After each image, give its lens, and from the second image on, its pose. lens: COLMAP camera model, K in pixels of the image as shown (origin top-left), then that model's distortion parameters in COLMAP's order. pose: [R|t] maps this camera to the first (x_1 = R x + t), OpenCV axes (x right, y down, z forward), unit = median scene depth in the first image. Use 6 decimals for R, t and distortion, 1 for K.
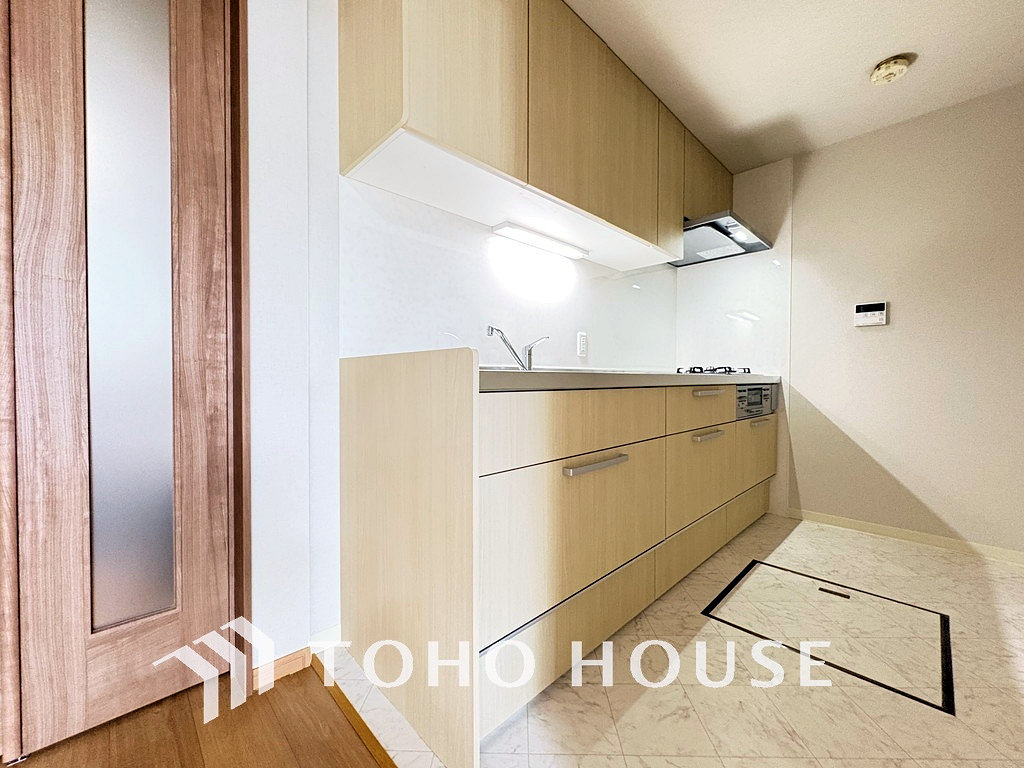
lens RADIAL K [[411.0, 0, 515.6], [0, 411.0, 383.5], [0, 0, 1]] dist [0.000648, -0.000109]
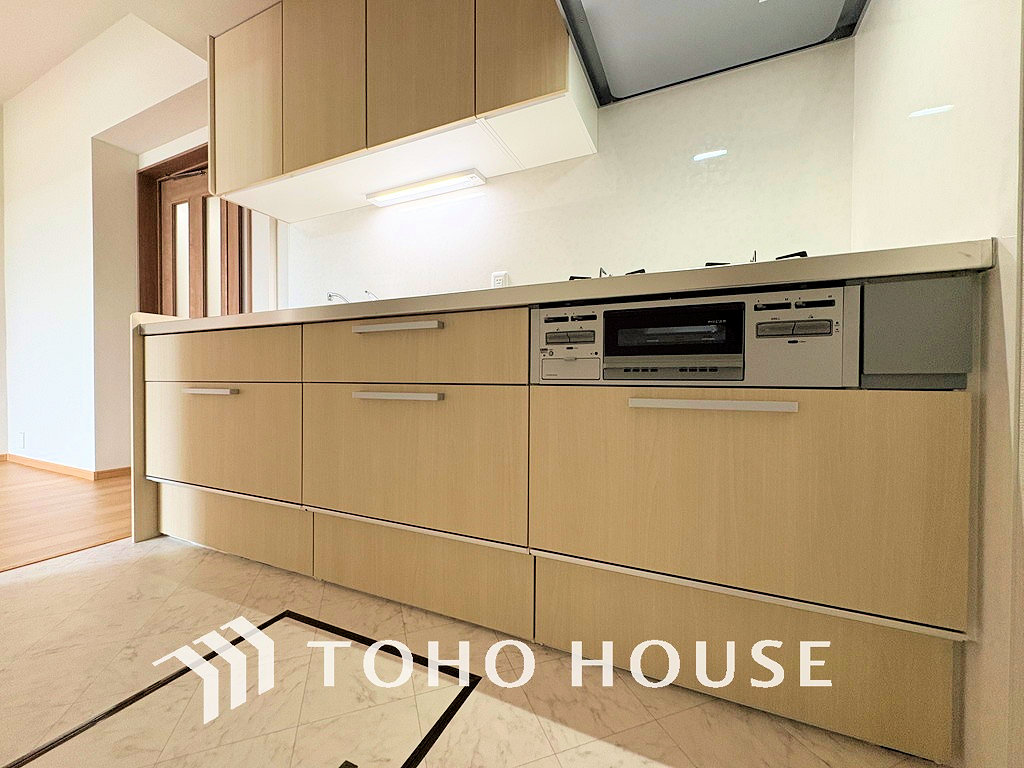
lens RADIAL K [[411.0, 0, 512.4], [0, 411.0, 384.6], [0, 0, 1]] dist [0.000648, -0.000109]
pose [[0.349011, 0.010401, -0.937061, 1.328389], [-0.012826, 0.999898, 0.006321, 0.121417], [0.937031, 0.009812, 0.349109, 1.125827]]
